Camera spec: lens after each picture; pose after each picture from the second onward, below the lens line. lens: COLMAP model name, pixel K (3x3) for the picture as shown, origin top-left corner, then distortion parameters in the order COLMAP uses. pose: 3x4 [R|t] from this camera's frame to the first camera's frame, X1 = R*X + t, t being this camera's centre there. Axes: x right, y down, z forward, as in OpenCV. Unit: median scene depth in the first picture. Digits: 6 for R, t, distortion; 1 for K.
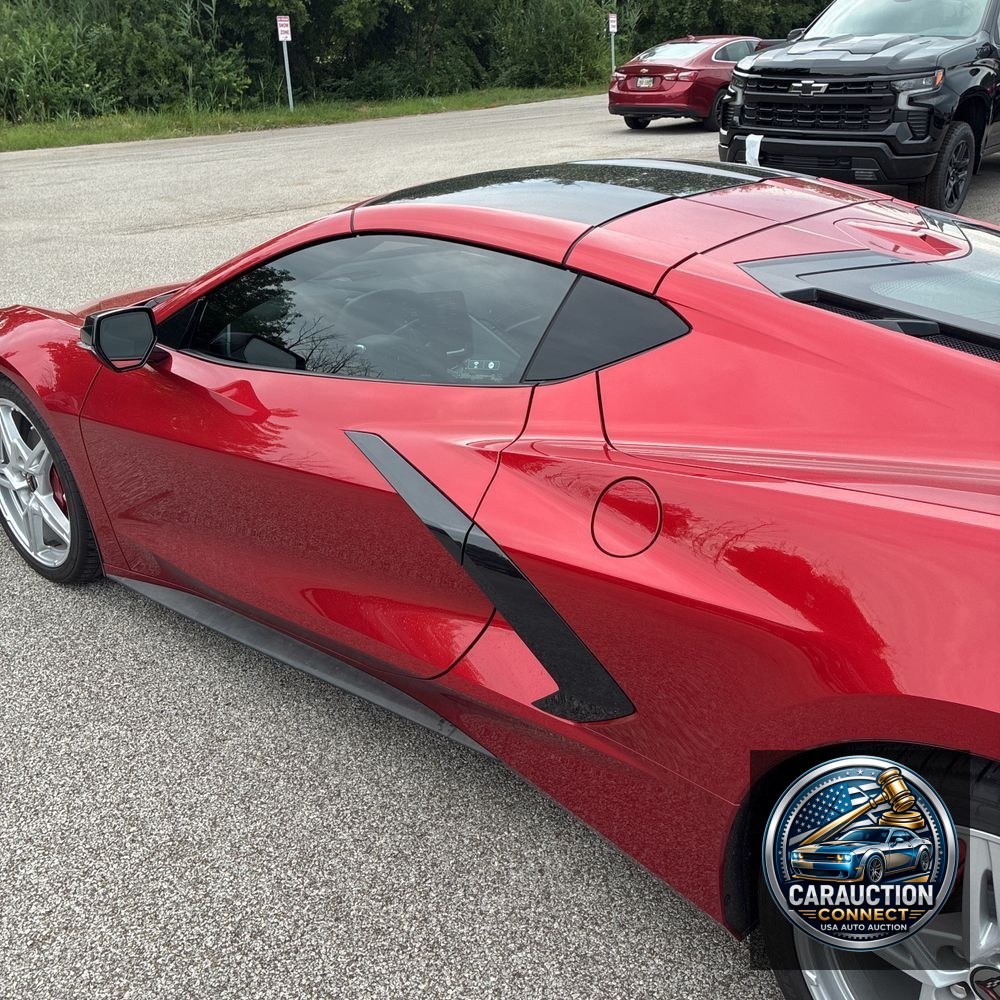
lens RADIAL K [[1012.8, 0, 498.3], [0, 1012.8, 494.8], [0, 0, 1]] dist [0.013214, 0.023000]
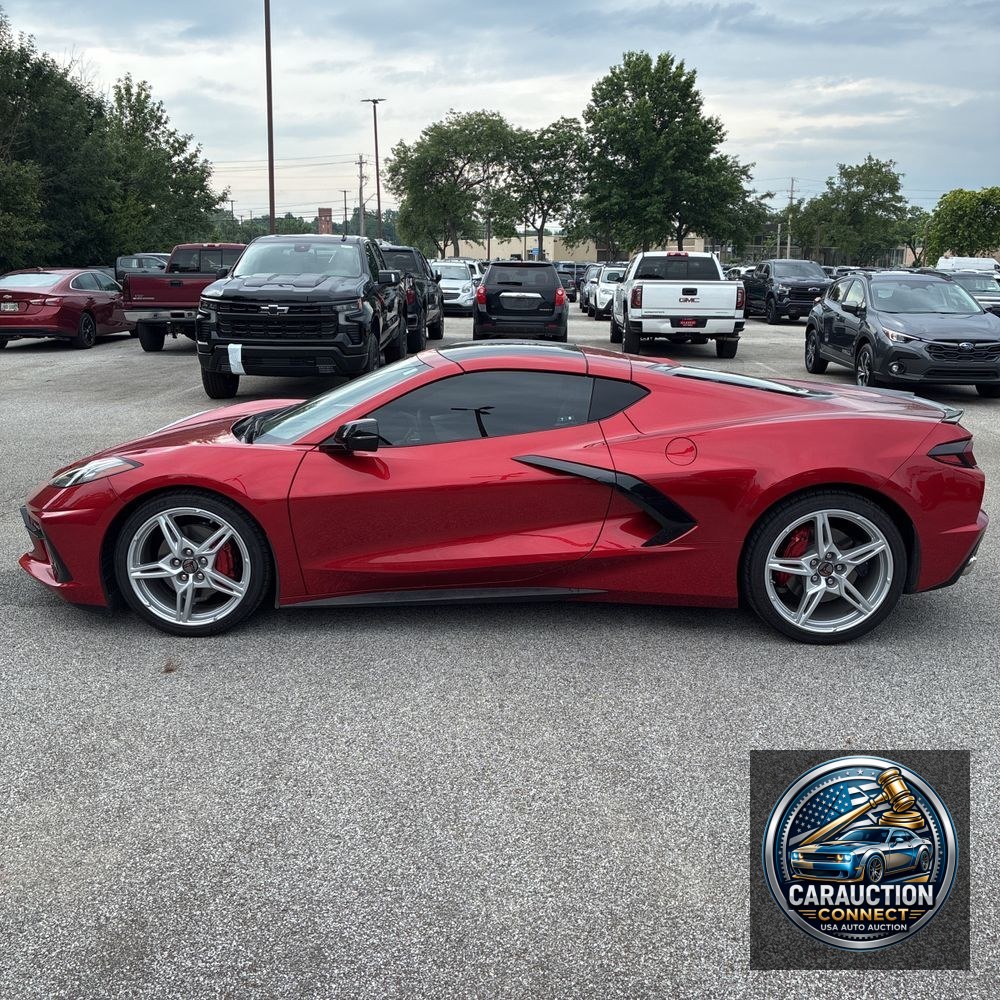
lens RADIAL K [[999.3, 0, 515.2], [0, 999.3, 500.3], [0, 0, 1]] dist [0.021317, -0.005316]
pose [[0.738745, -0.130287, 0.661272, -0.322840], [0.256738, 0.961564, -0.097365, 0.047839], [-0.623170, 0.241701, 0.743800, -0.111066]]
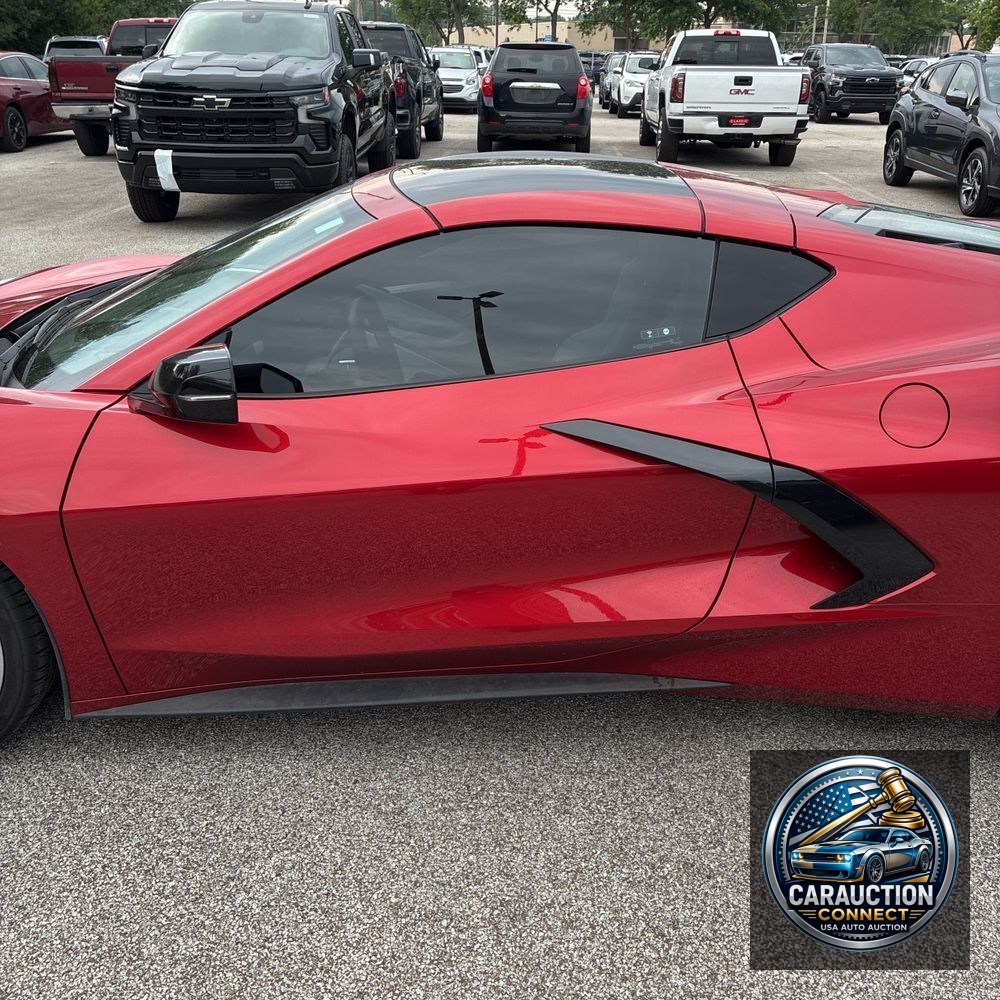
lens RADIAL K [[1012.8, 0, 498.3], [0, 1012.8, 494.8], [0, 0, 1]] dist [0.013214, 0.023000]
pose [[0.754976, -0.237627, 0.611183, -0.168478], [0.249389, 0.966046, 0.067534, -0.015484], [-0.606479, 0.101436, 0.788603, 0.055274]]
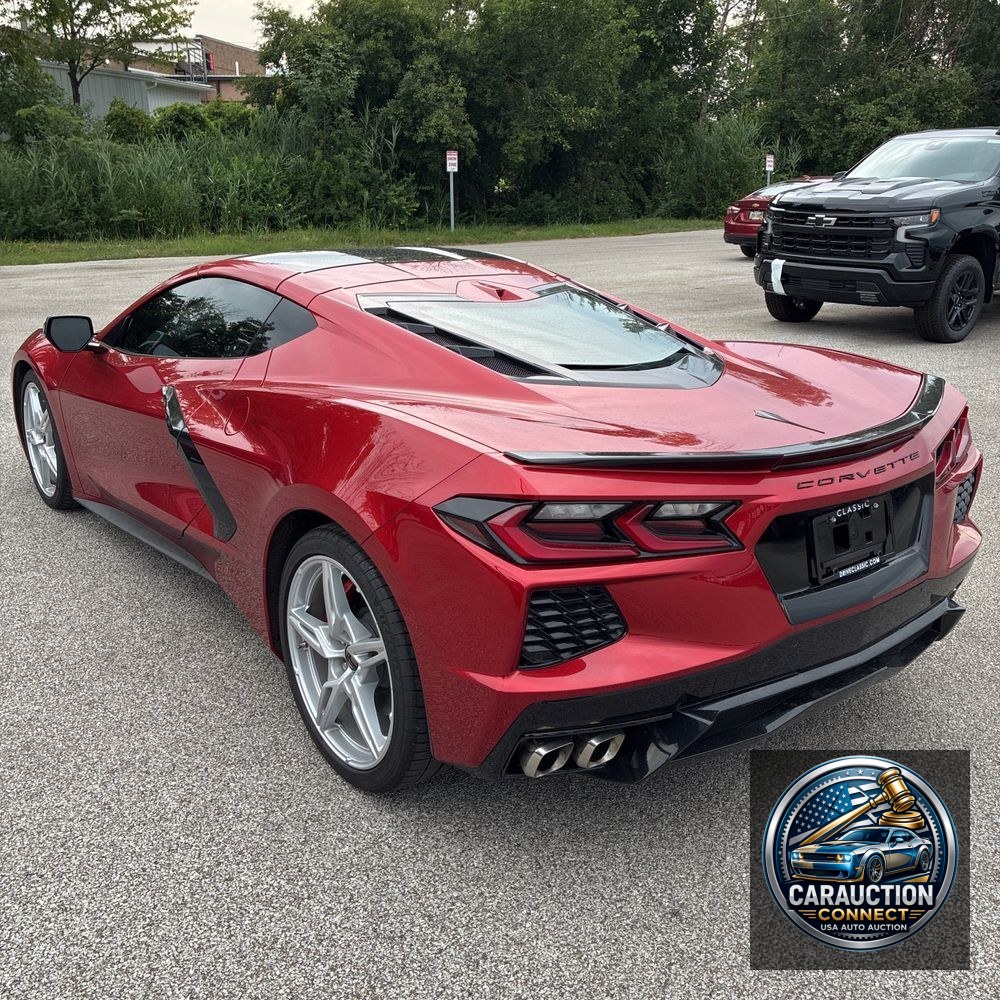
lens RADIAL K [[1012.8, 0, 498.3], [0, 1012.8, 494.8], [0, 0, 1]] dist [0.013214, 0.023000]
pose [[0.981384, 0.079841, -0.174673, 0.150991], [-0.099255, 0.989466, -0.105384, 0.051108], [0.164419, 0.120759, 0.978971, -0.116836]]
